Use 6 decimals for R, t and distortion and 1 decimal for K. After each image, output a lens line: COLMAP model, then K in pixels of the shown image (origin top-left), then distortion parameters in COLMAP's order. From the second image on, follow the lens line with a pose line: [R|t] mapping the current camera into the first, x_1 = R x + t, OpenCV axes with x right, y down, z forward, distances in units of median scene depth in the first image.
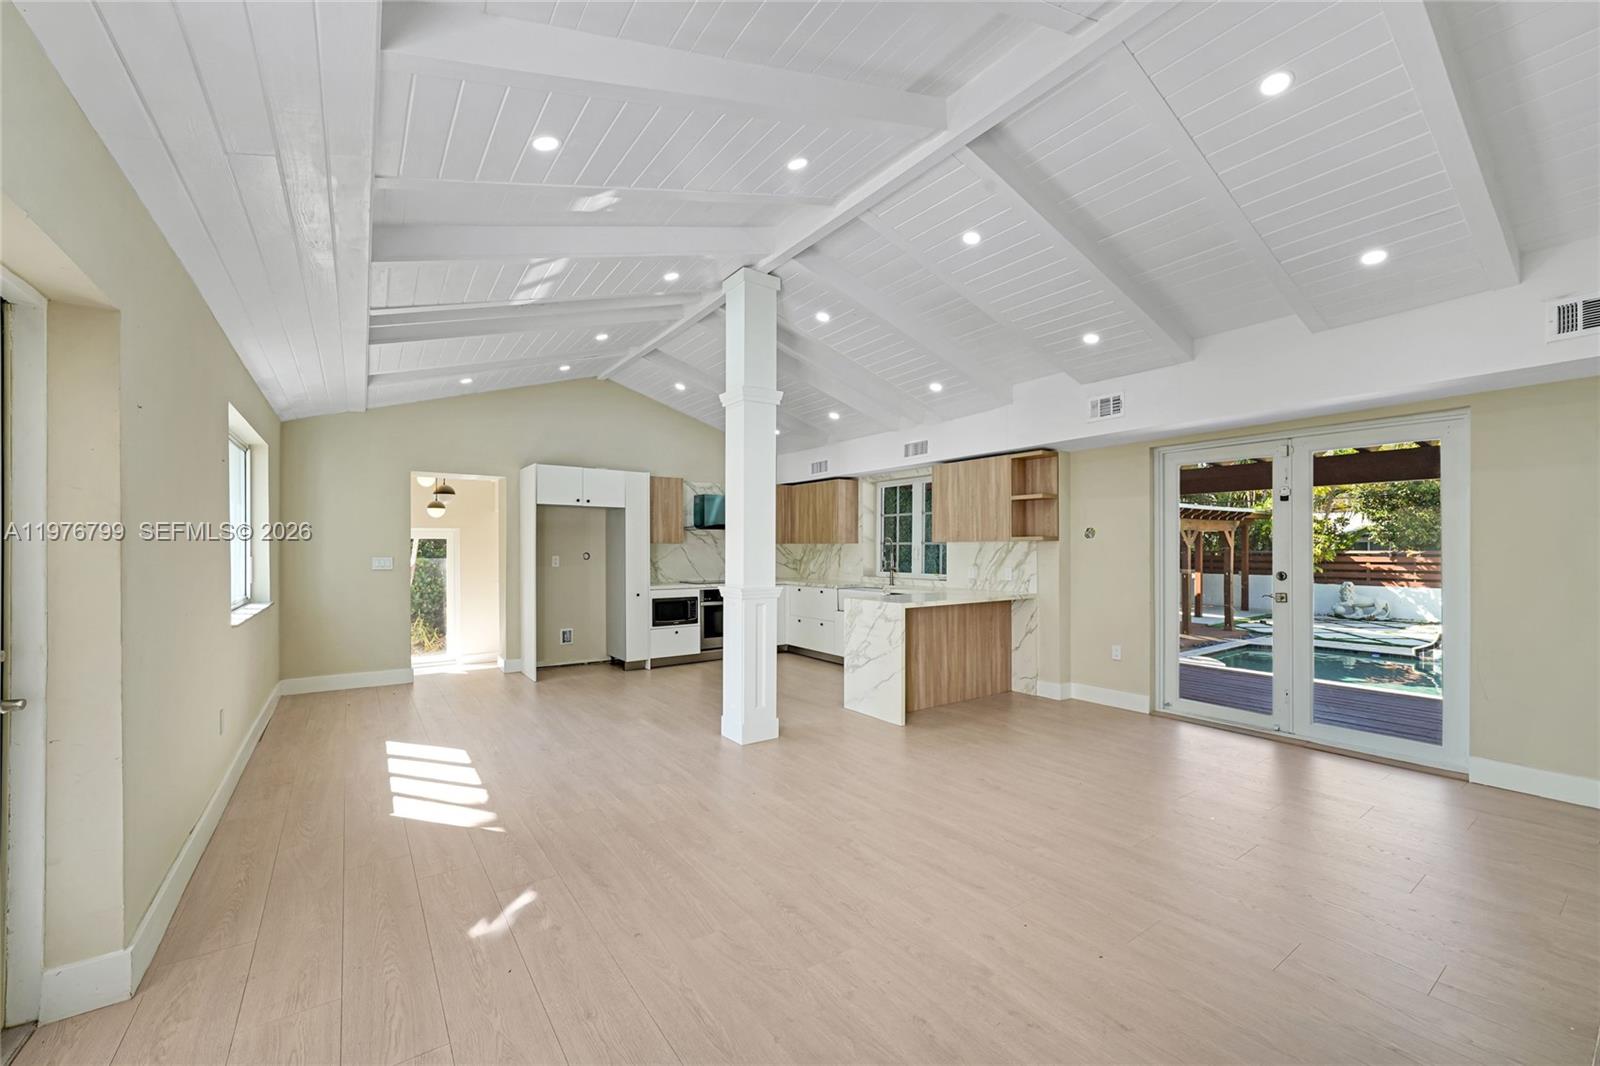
lens RADIAL K [[636.6, 0, 806.5], [0, 636.6, 545.8], [0, 0, 1]] dist [-0.002449, -0.001071]
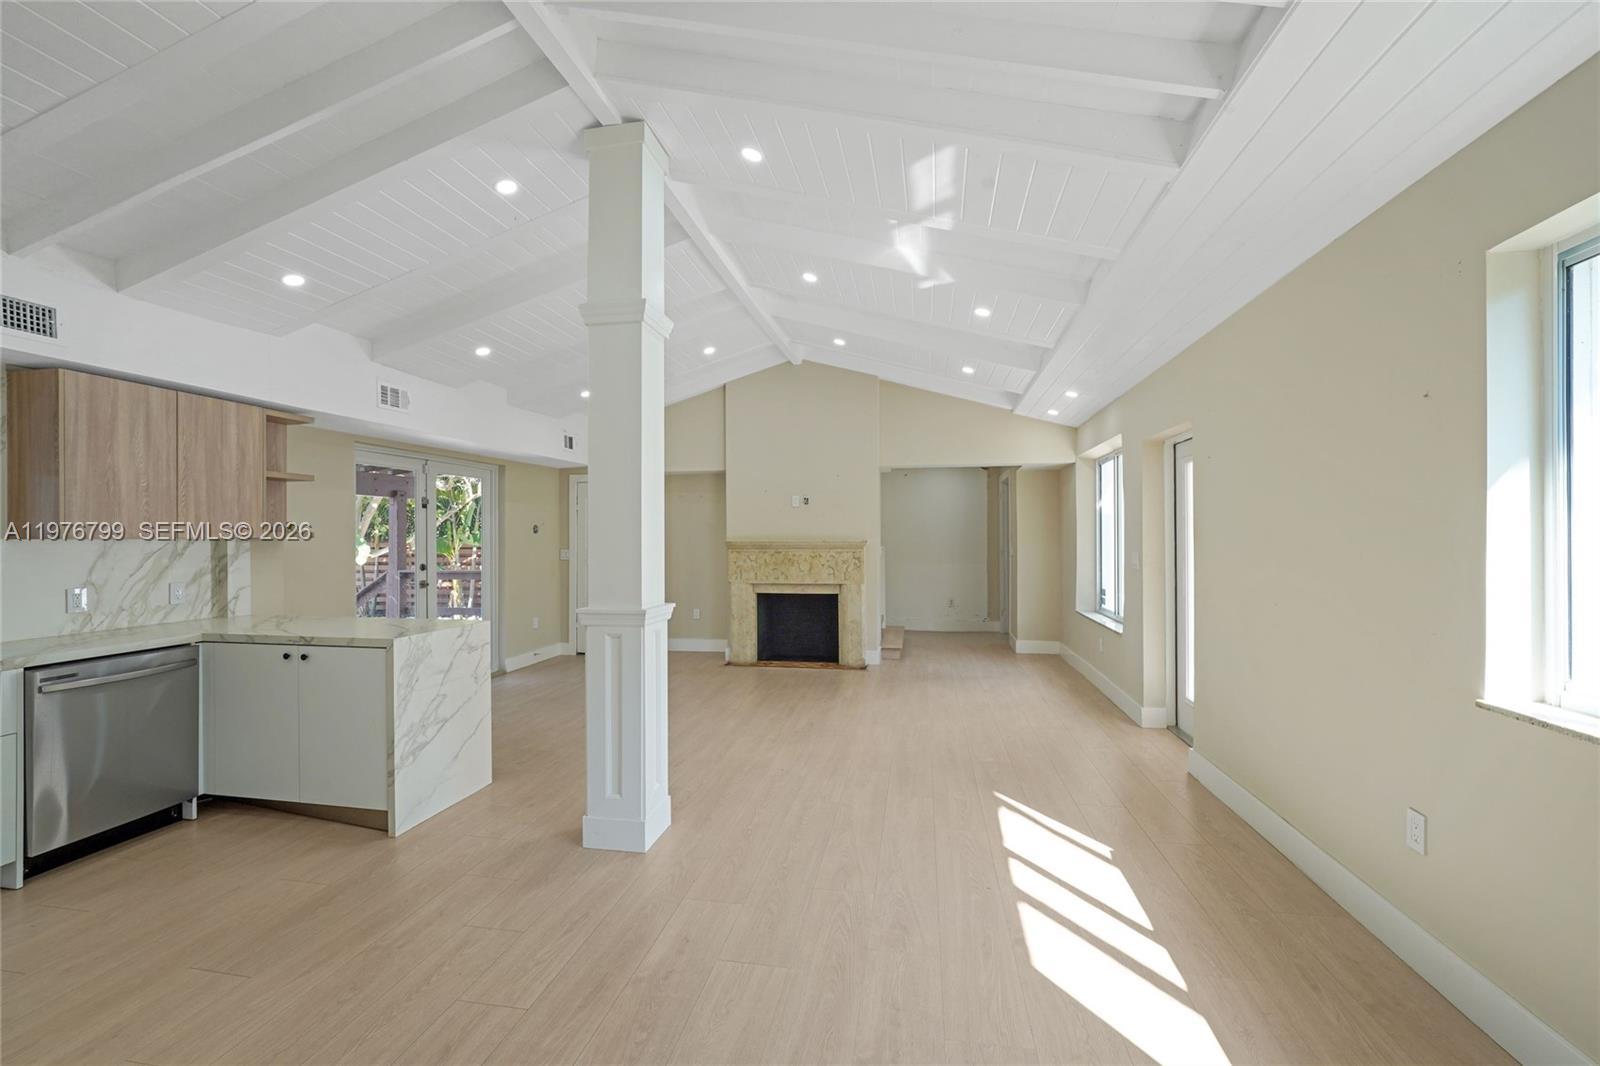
lens RADIAL K [[648.1, 0, 791.5], [0, 648.1, 530.6], [0, 0, 1]] dist [-0.001238, 0.000081]
pose [[-0.680313, 0.014441, 0.732779, -0.496966], [0.005878, 0.999881, -0.014247, -0.002048], [-0.732898, -0.005385, -0.680317, 0.951580]]
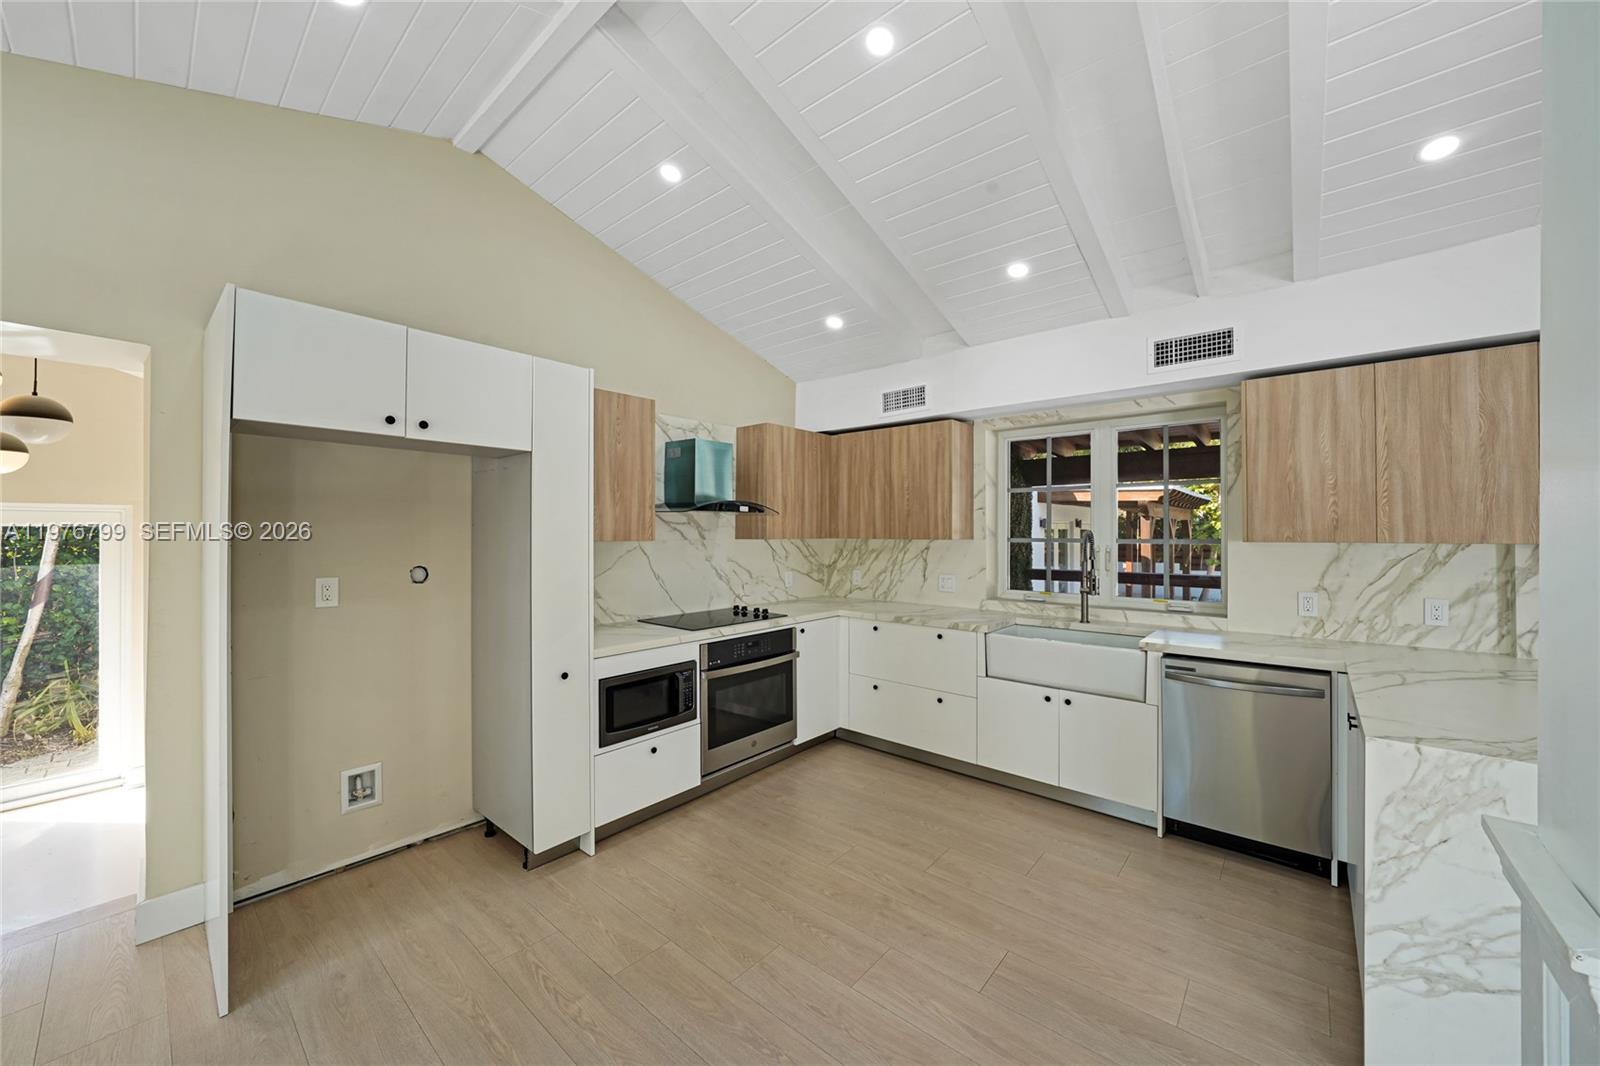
lens RADIAL K [[589.9, 0, 804.5], [0, 589.9, 529.0], [0, 0, 1]] dist [-0.014822, 0.000581]
pose [[0.971528, 0.002770, 0.236910, -0.226119], [-0.002391, 0.999995, -0.001885, -0.014384], [-0.236914, 0.001265, 0.971530, 0.667754]]
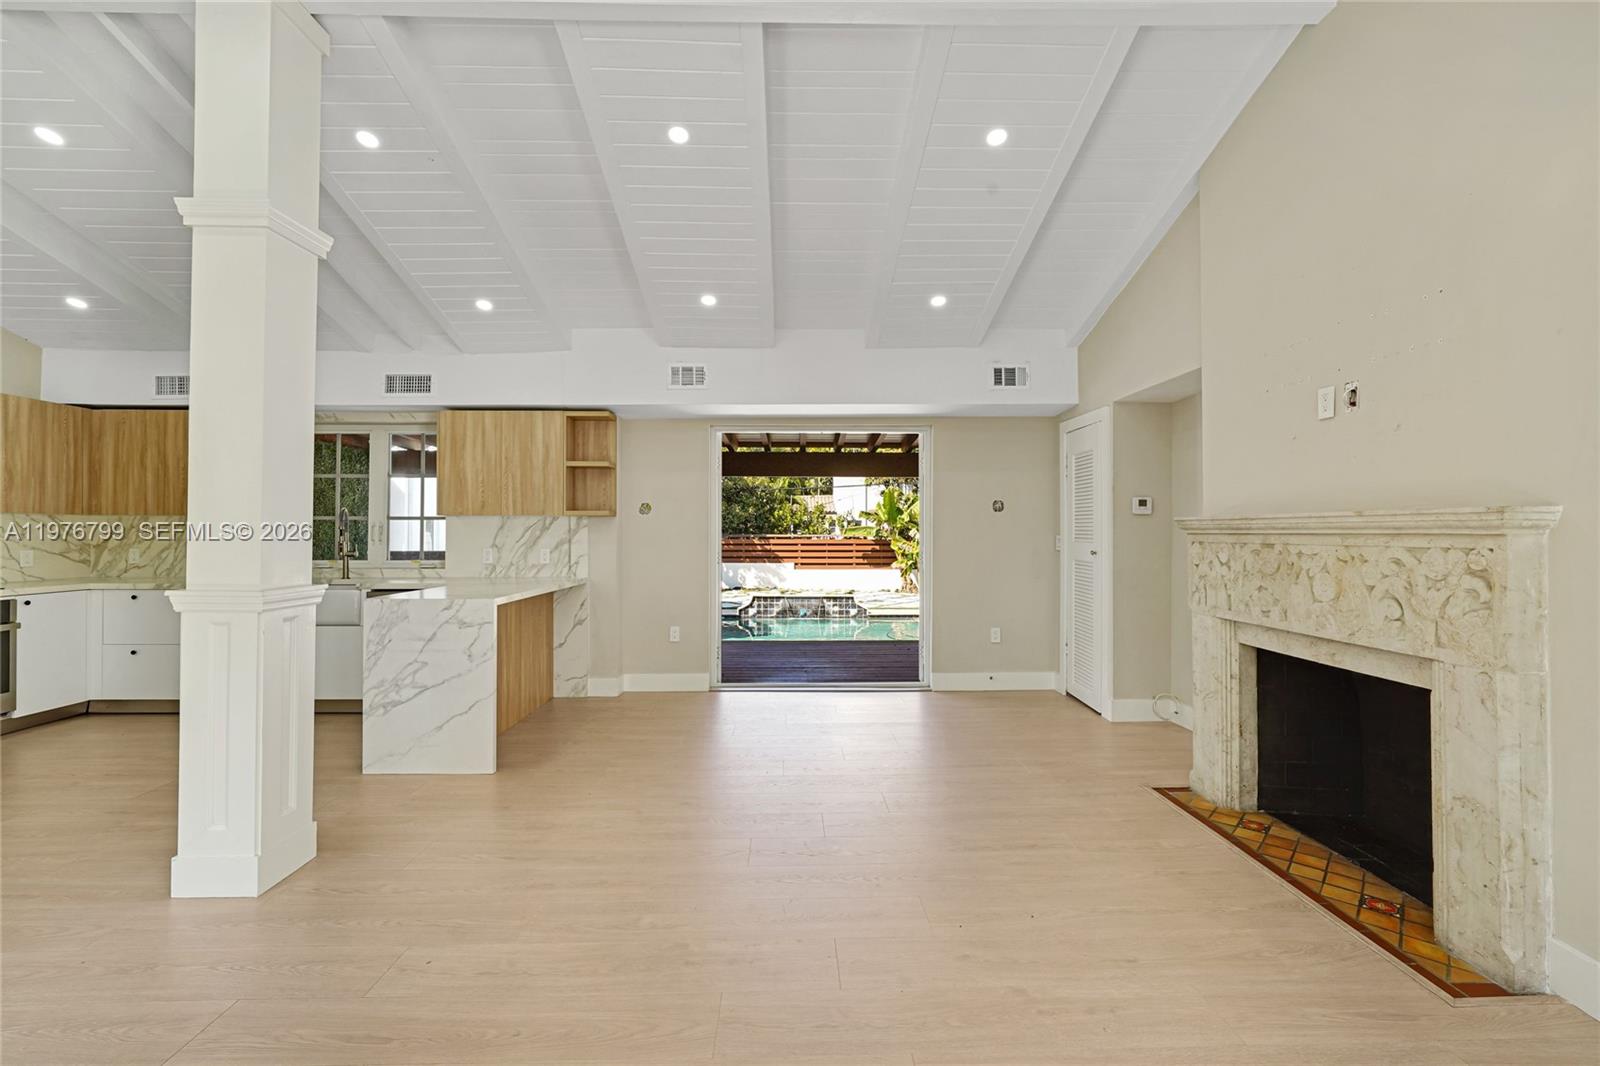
lens RADIAL K [[675.7, 0, 798.8], [0, 675.7, 527.5], [0, 0, 1]] dist [-0.006452, 0.002060]
pose [[0.565941, 0.009807, 0.824388, -0.207322], [-0.004867, 0.999952, -0.008554, 0.012612], [-0.824432, 0.000829, 0.565961, 0.227150]]
